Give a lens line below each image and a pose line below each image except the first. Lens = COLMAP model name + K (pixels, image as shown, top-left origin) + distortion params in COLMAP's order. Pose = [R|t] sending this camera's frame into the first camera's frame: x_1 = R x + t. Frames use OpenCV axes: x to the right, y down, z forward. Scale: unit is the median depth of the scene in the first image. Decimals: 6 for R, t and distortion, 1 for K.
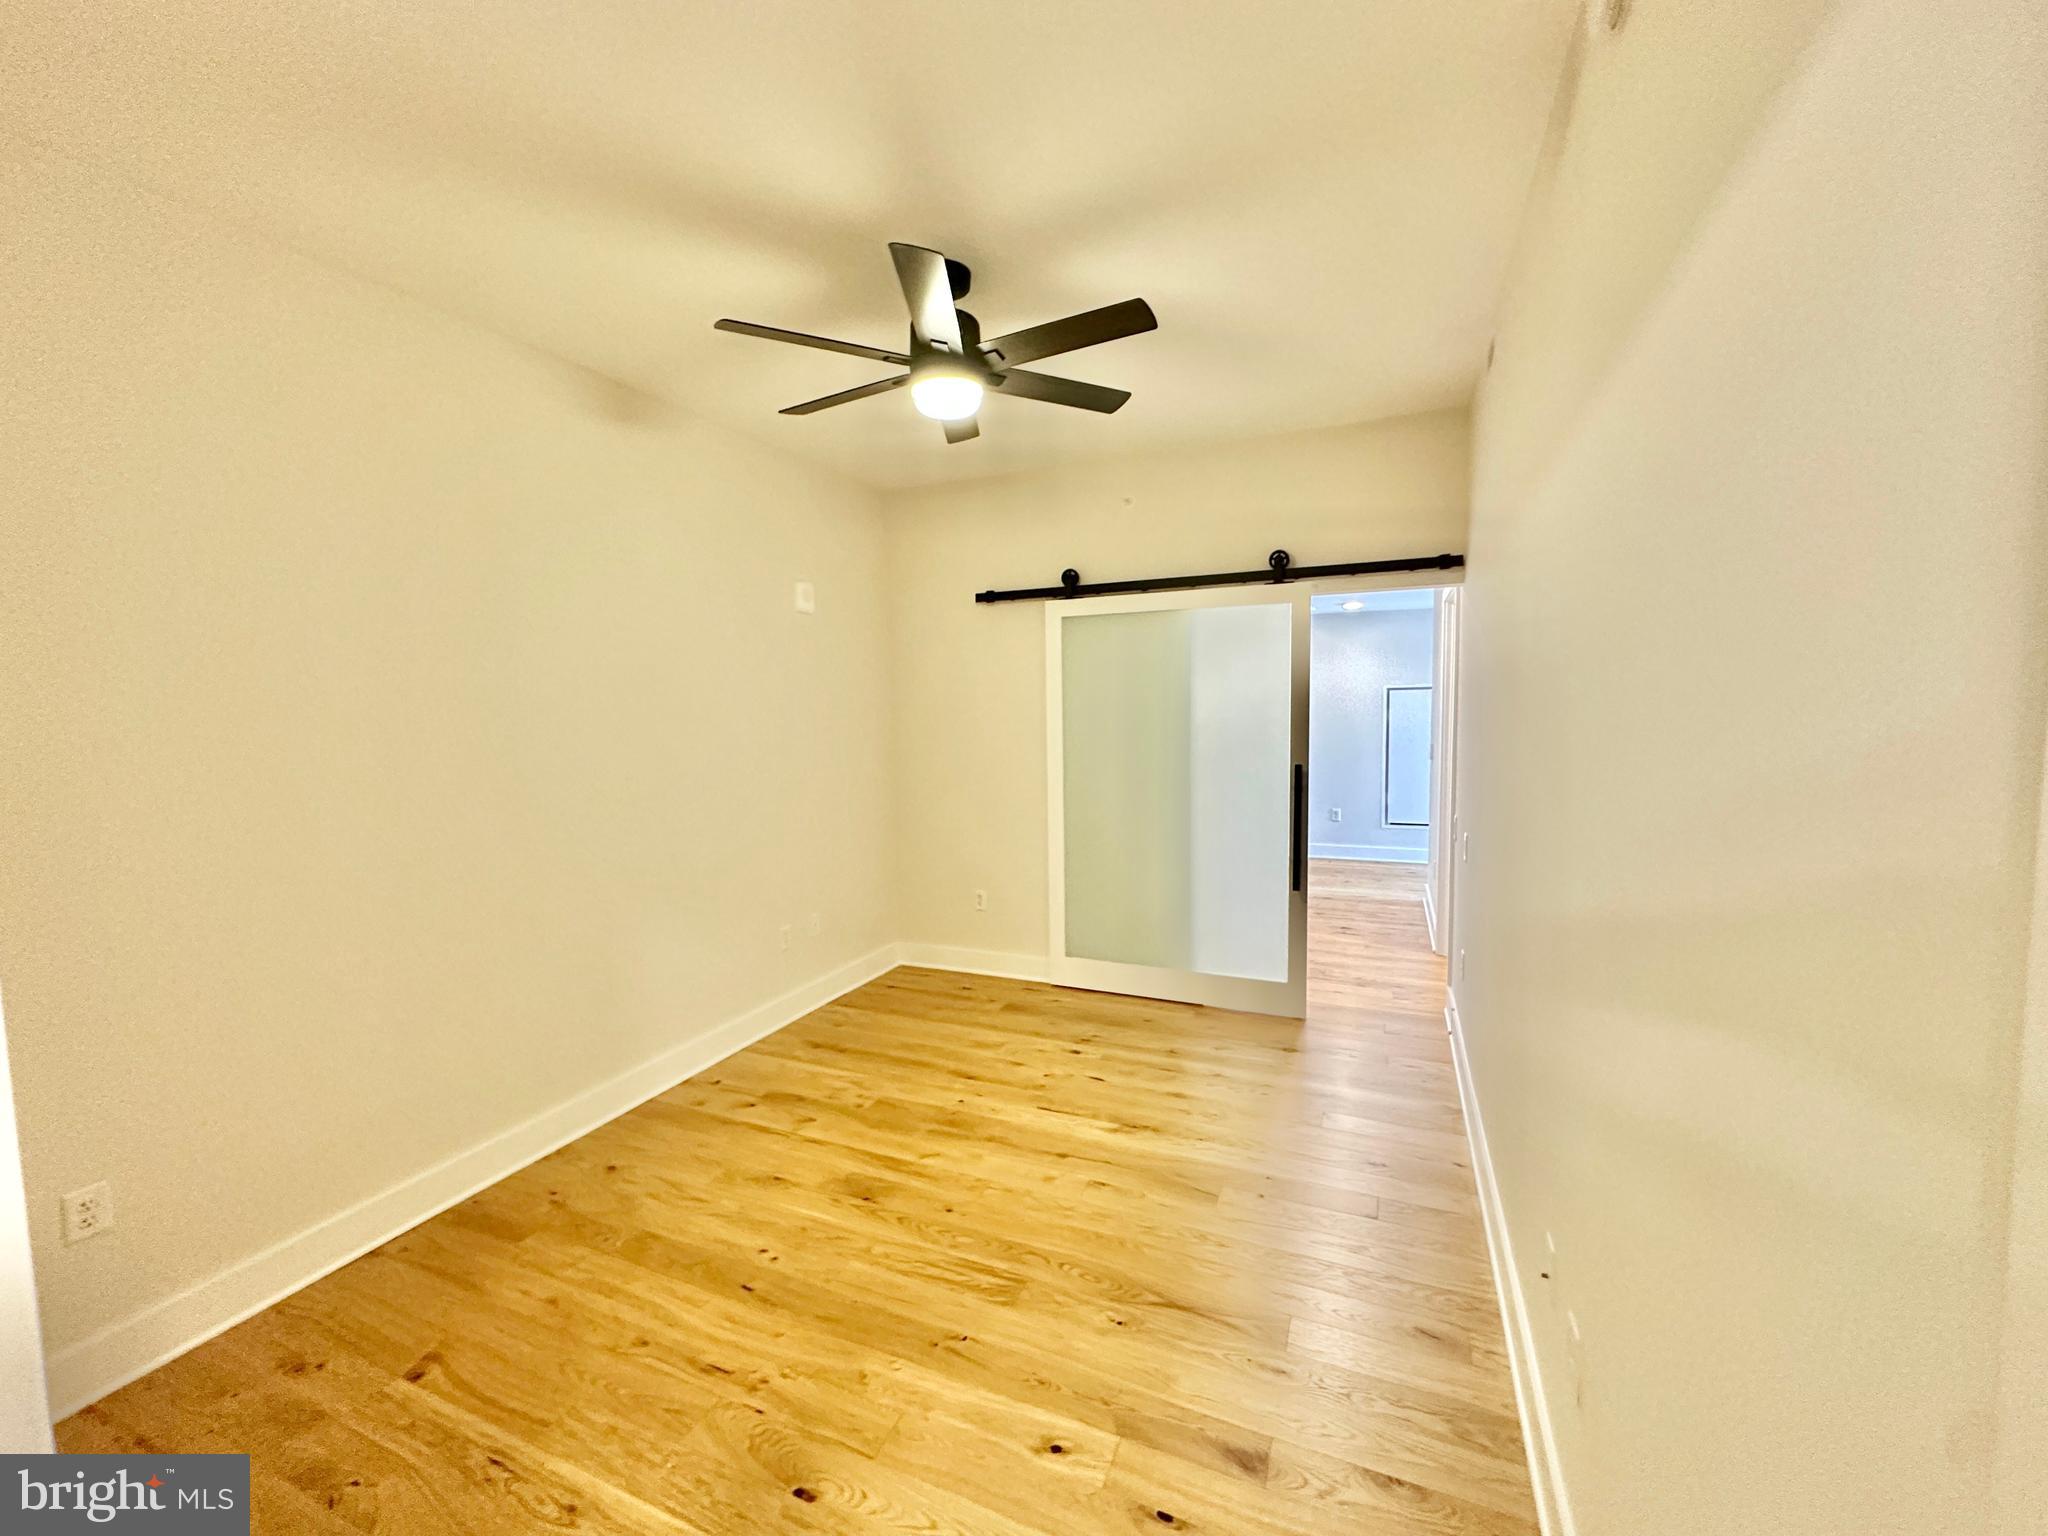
lens RADIAL K [[816.0, 0, 1024.0], [0, 816.0, 768.0], [0, 0, 1]] dist [-0.000525, 0.000842]
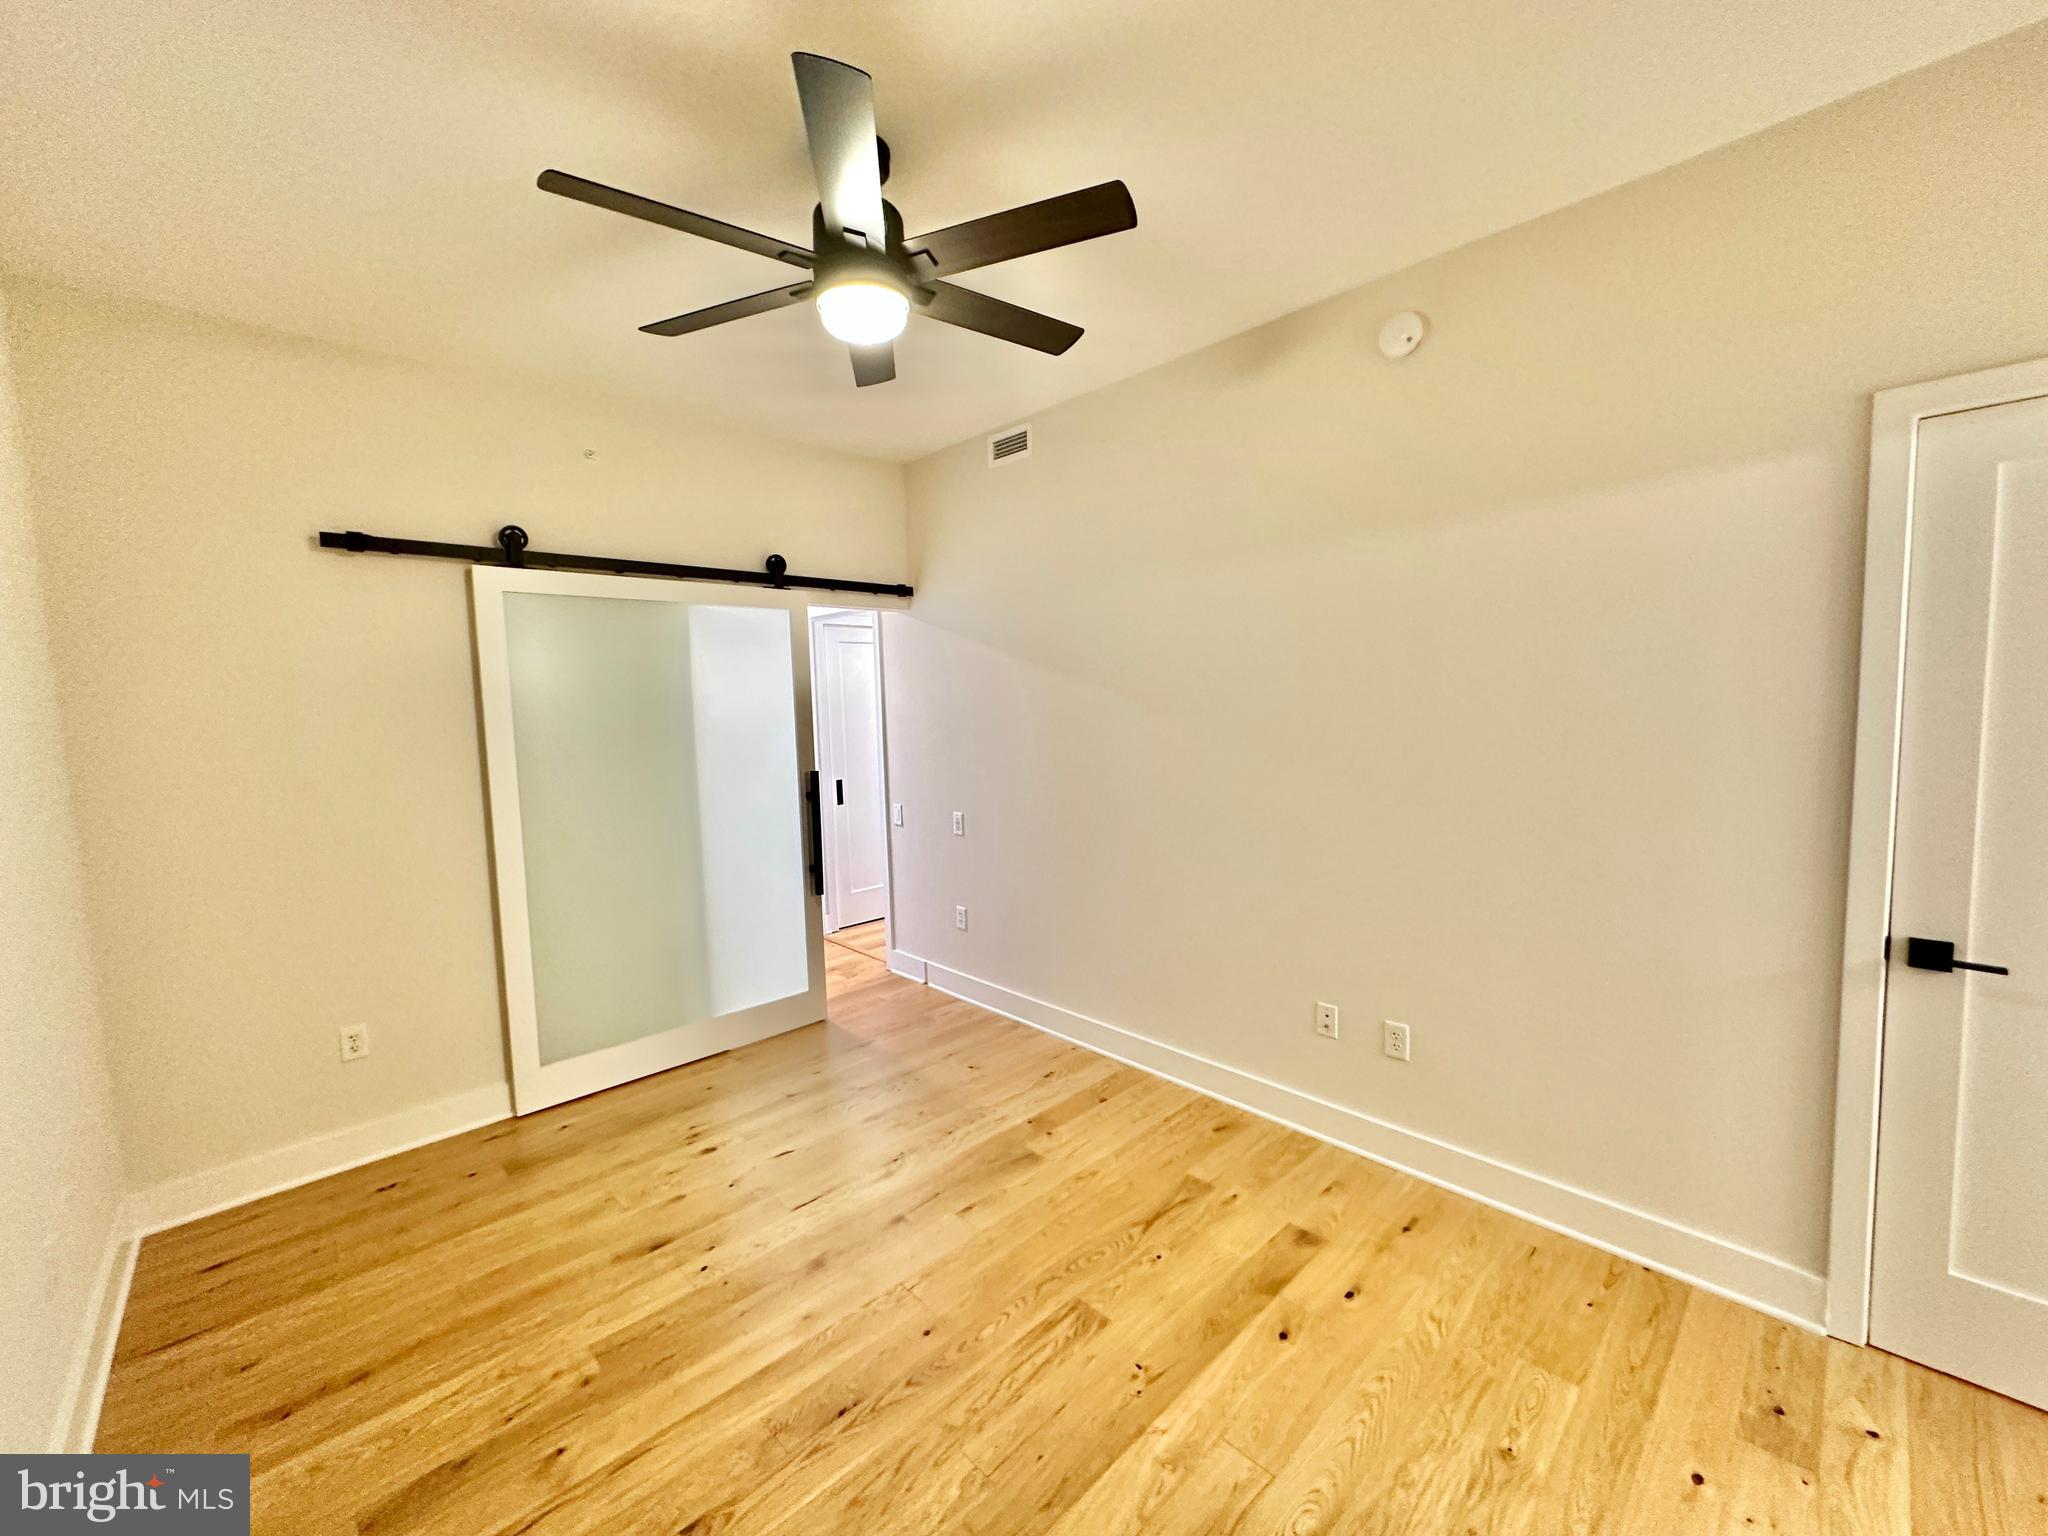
lens RADIAL K [[816.0, 0, 1024.0], [0, 816.0, 768.0], [0, 0, 1]] dist [-0.000525, 0.000842]
pose [[0.386629, -0.068715, 0.919672, -0.526684], [0.090272, 0.995251, 0.036412, -0.022498], [-0.917807, 0.068943, 0.390996, 0.390105]]
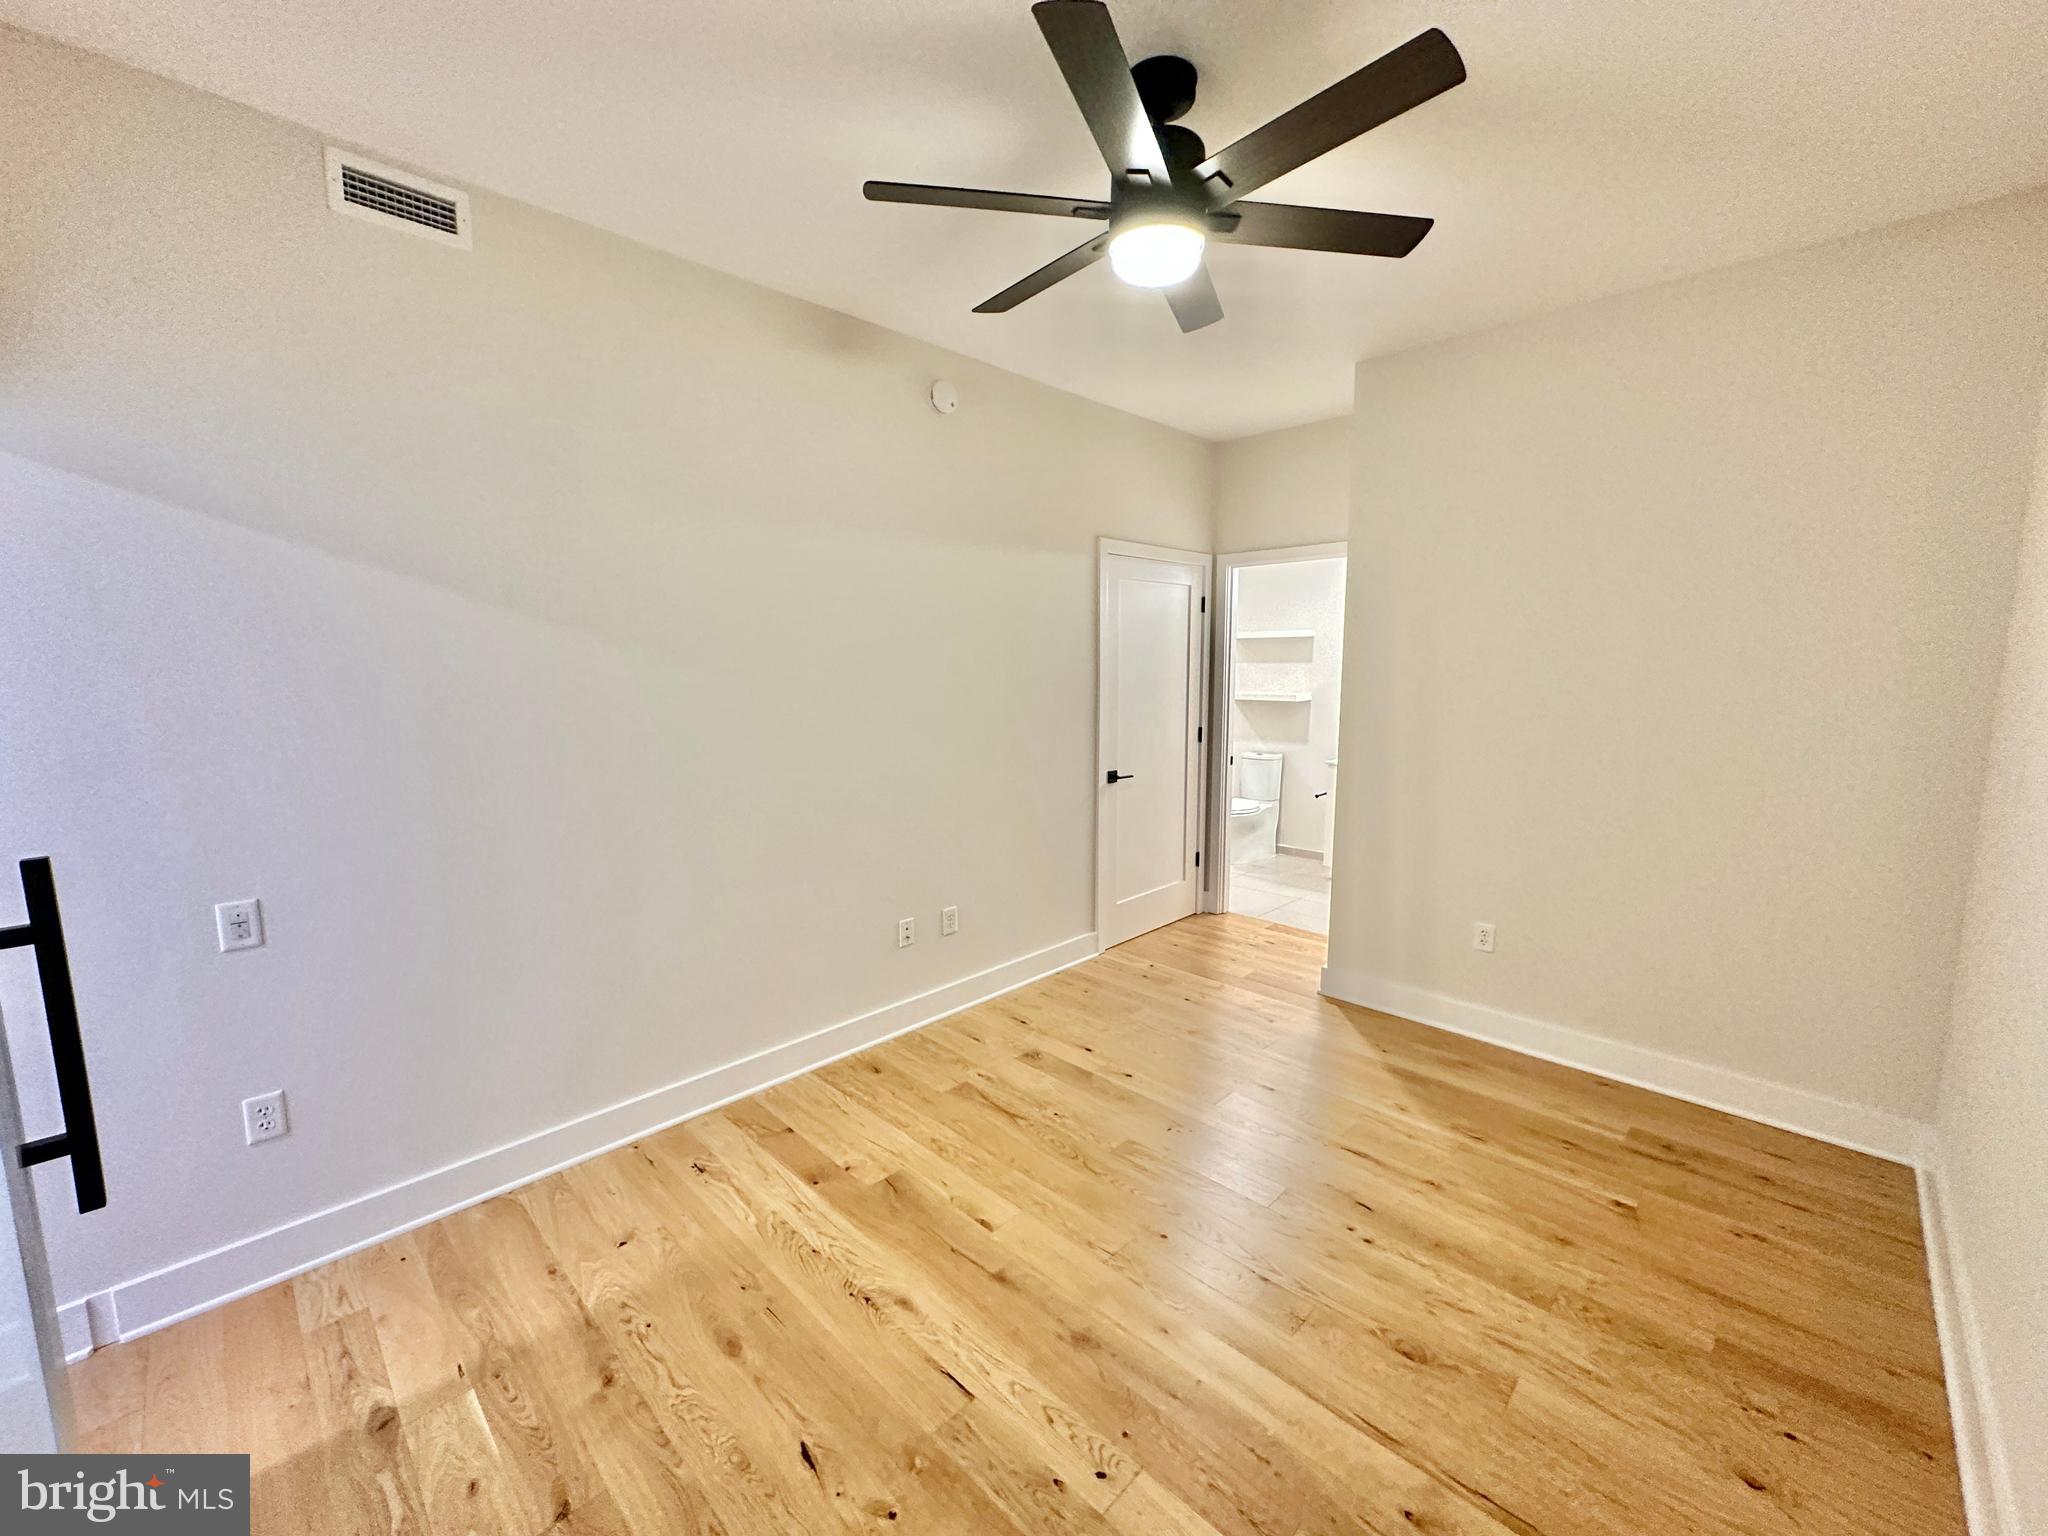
lens RADIAL K [[816.0, 0, 1024.0], [0, 816.0, 768.0], [0, 0, 1]] dist [-0.000525, 0.000842]
pose [[-0.931491, -0.022850, 0.363047, -0.180376], [0.050639, 0.980162, 0.191620, -0.090127], [-0.360224, 0.196877, -0.911854, 1.225045]]
